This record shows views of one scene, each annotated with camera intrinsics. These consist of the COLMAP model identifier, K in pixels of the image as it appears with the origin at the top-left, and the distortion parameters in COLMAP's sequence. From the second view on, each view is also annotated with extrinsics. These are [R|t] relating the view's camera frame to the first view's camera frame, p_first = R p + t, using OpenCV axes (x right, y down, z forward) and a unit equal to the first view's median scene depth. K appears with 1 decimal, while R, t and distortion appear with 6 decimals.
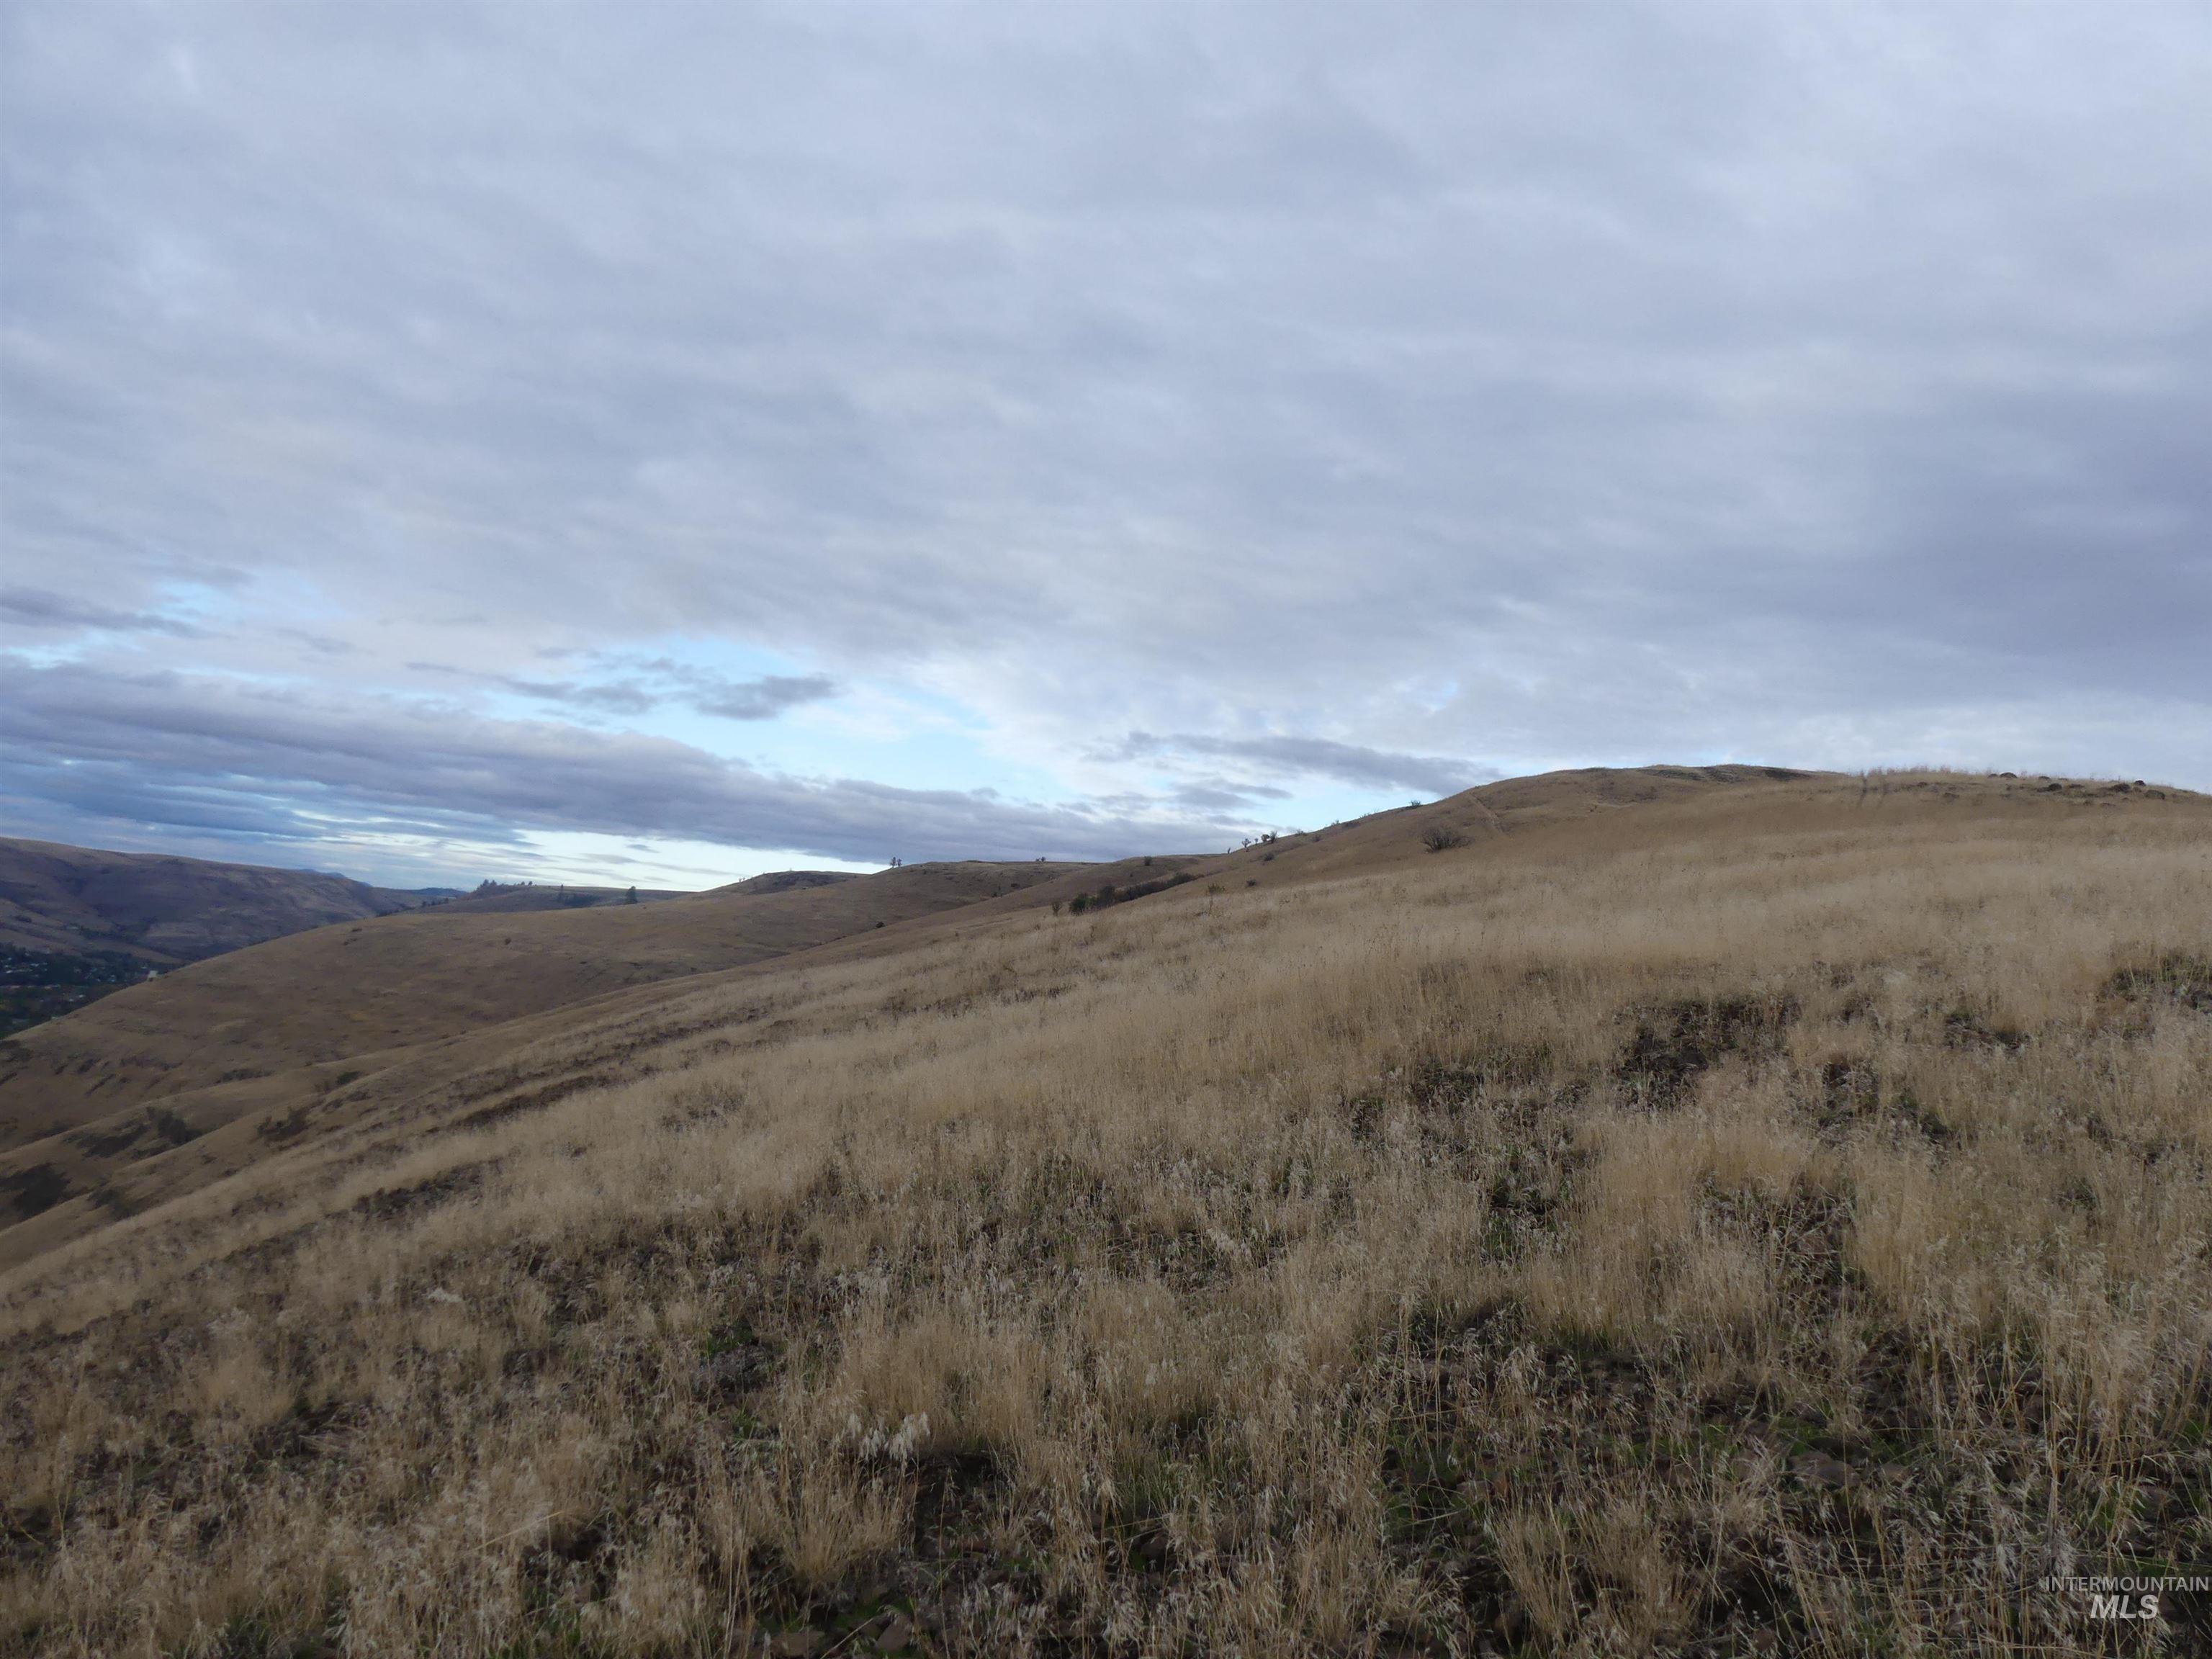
lens RADIAL K [[1655.5, 0, 1108.6], [0, 1655.5, 834.7], [0, 0, 1]] dist [-0.036537, 0.031190]
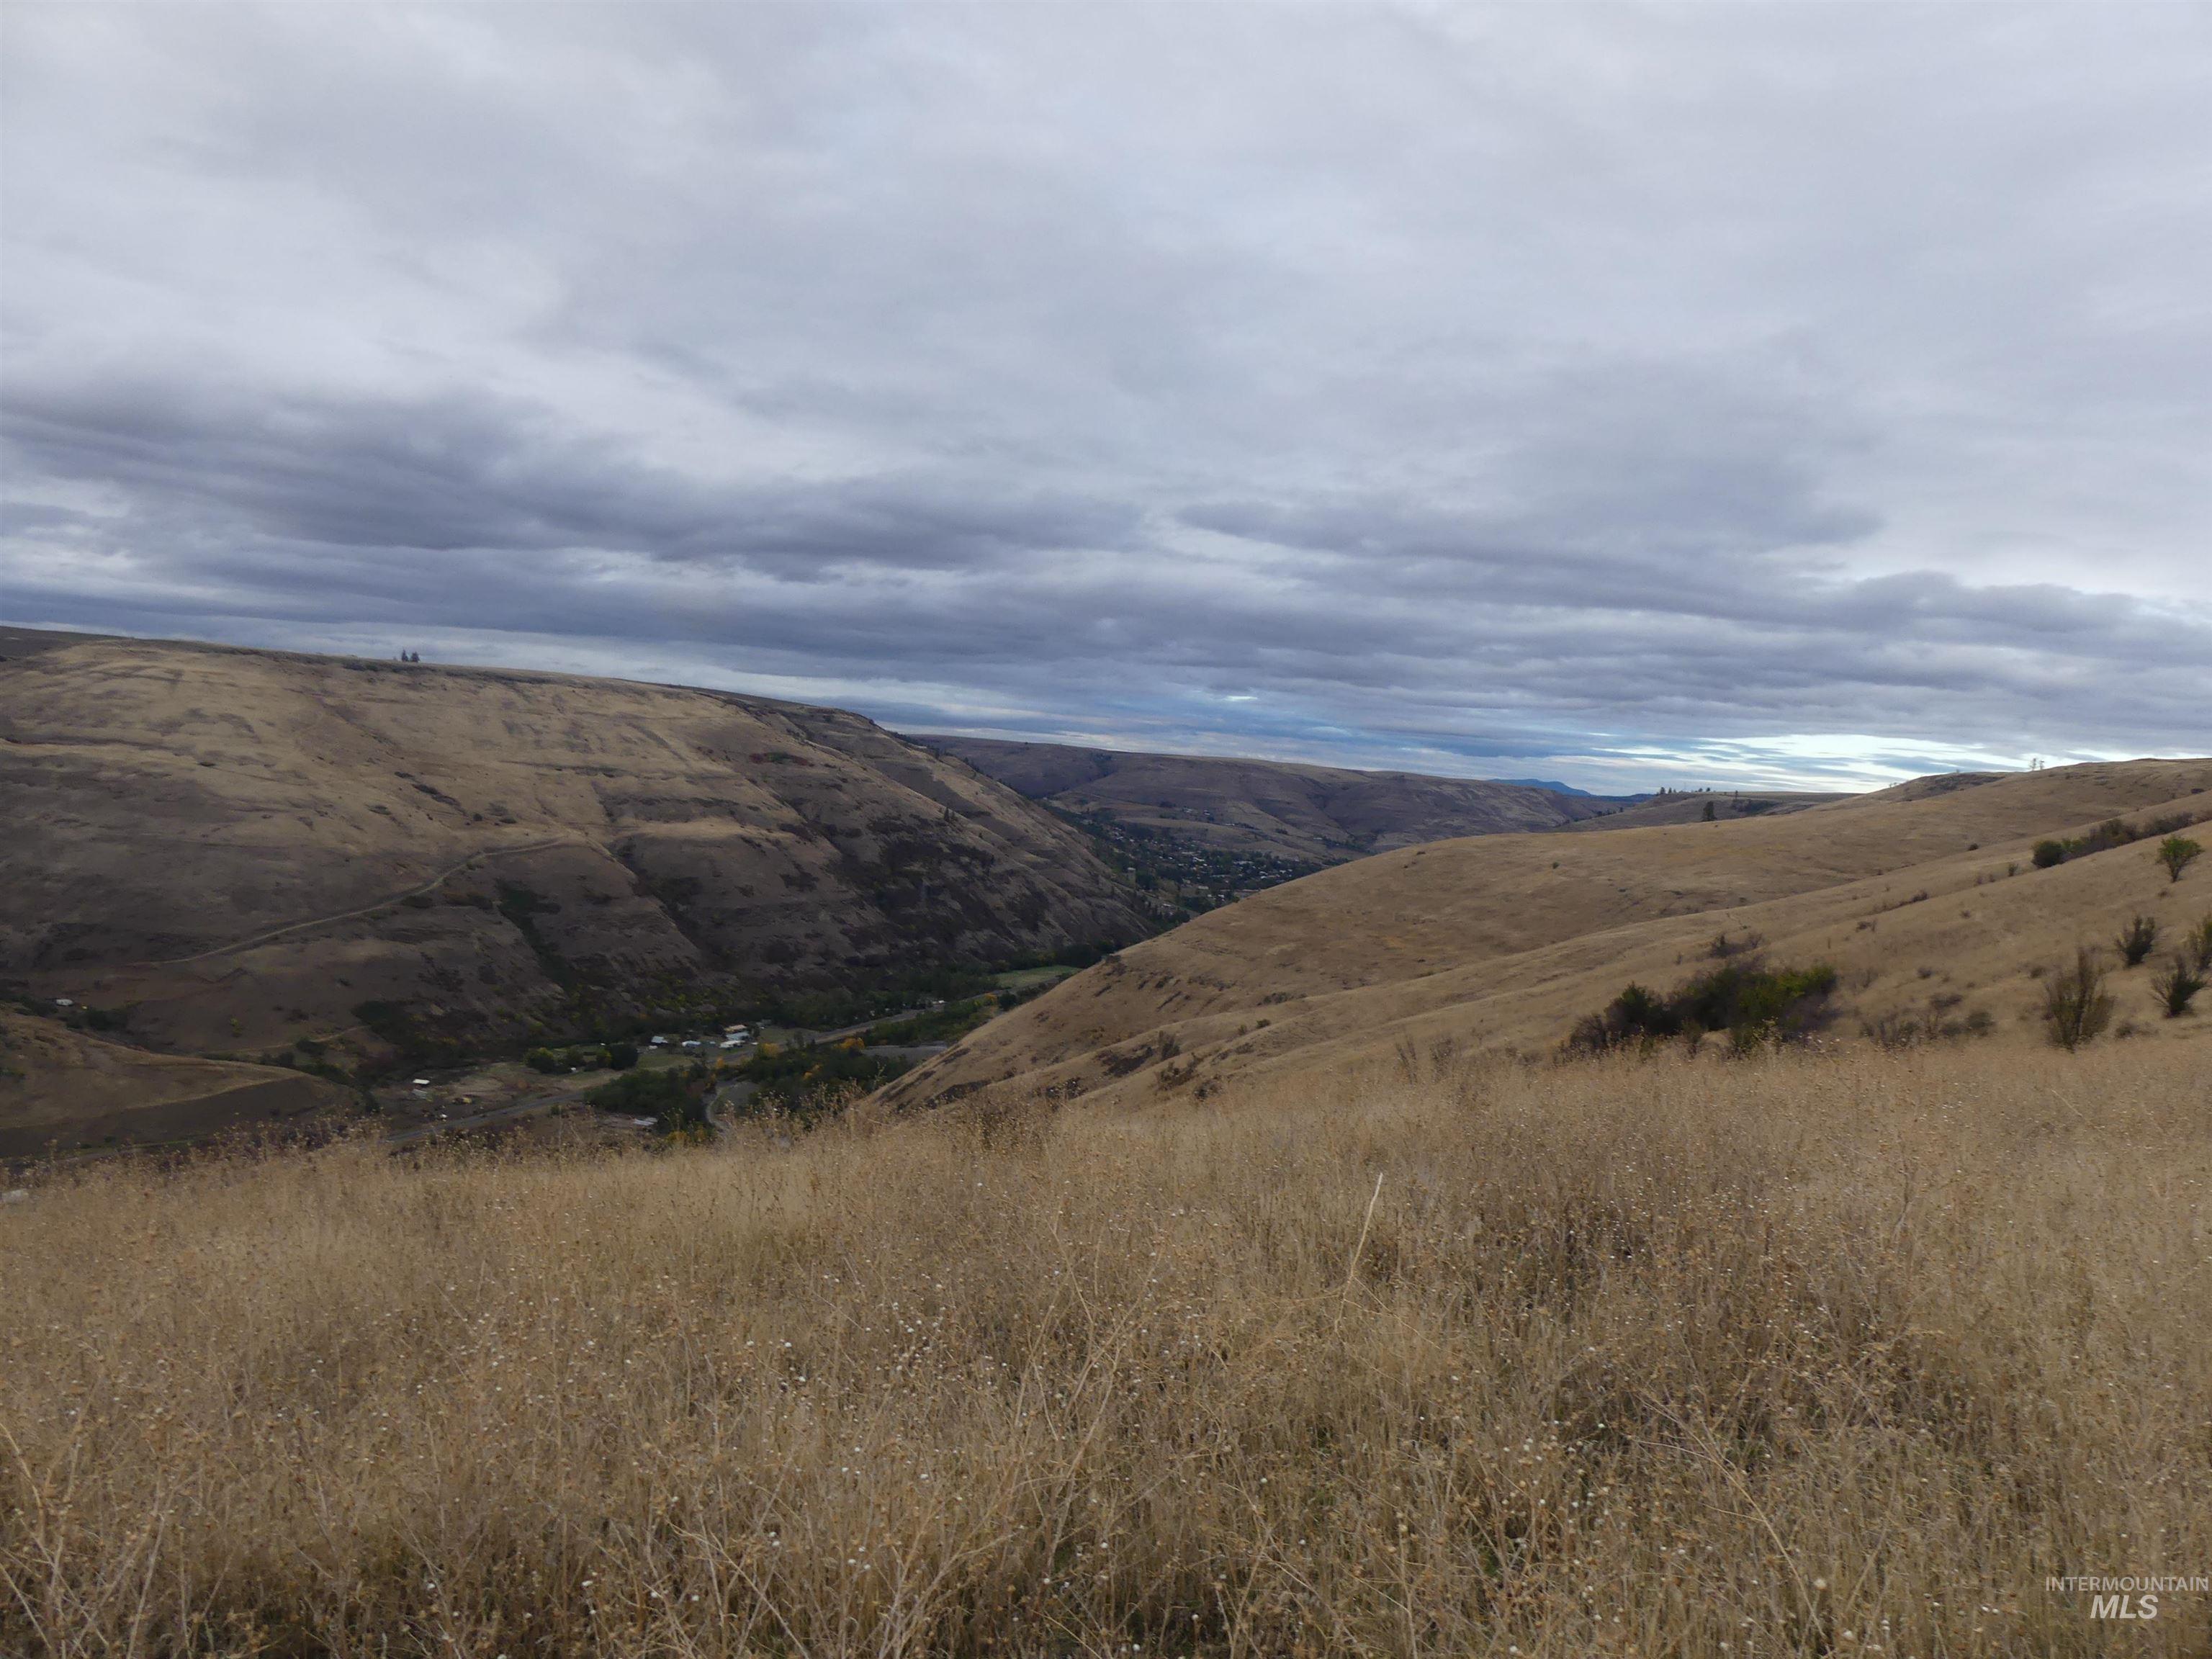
lens RADIAL K [[1656.8, 0, 1123.7], [0, 1656.8, 843.1], [0, 0, 1]] dist [-0.047489, 0.038643]
pose [[0.768324, -0.004513, -0.640045, 0.053907], [0.044764, 0.997905, 0.046700, -0.003217], [0.638494, -0.064532, 0.766917, 0.133971]]
